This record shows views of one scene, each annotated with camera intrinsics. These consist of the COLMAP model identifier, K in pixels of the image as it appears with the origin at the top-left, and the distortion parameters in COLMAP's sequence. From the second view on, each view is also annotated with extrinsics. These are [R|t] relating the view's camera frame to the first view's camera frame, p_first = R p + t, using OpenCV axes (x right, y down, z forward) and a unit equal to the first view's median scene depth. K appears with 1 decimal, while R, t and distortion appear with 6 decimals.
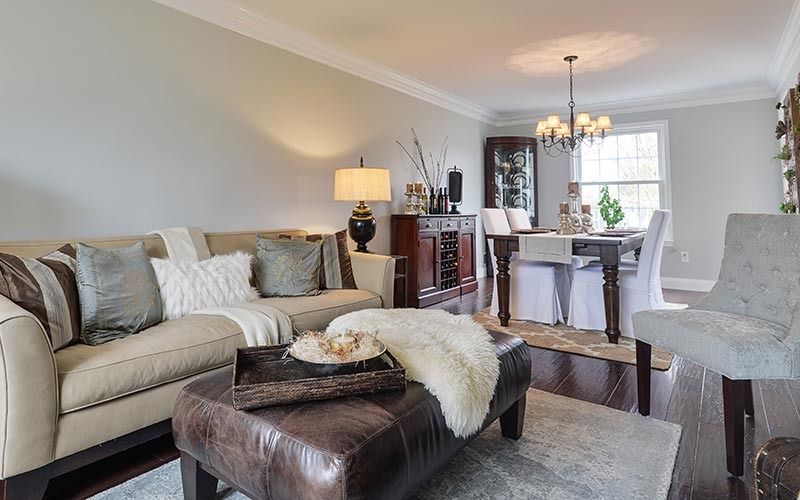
lens RADIAL K [[459.2, 0, 368.2], [0, 459.2, 175.1], [0, 0, 1]] dist [0.018929, -0.001428]
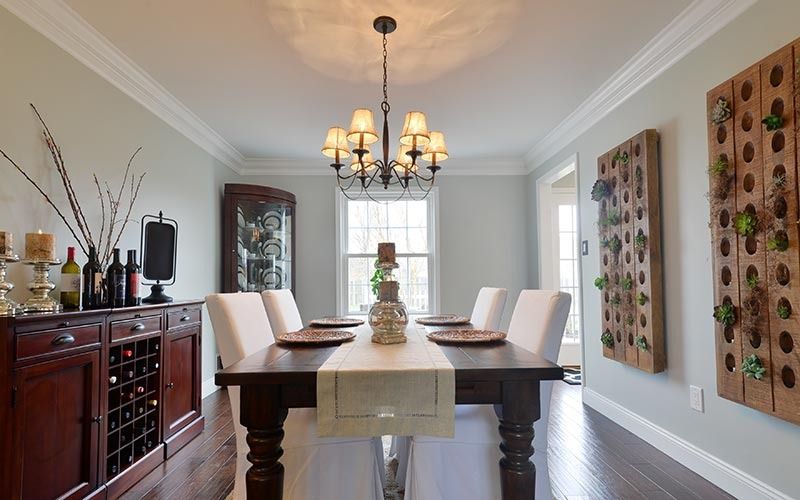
lens RADIAL K [[372.8, 0, 399.8], [0, 372.8, 271.1], [0, 0, 1]] dist [0.031151, -0.000102]
pose [[0.772101, 0.005505, 0.635476, 0.191079], [-0.030342, 0.999141, 0.028209, 0.042505], [-0.634775, -0.041062, 0.771605, 0.735018]]
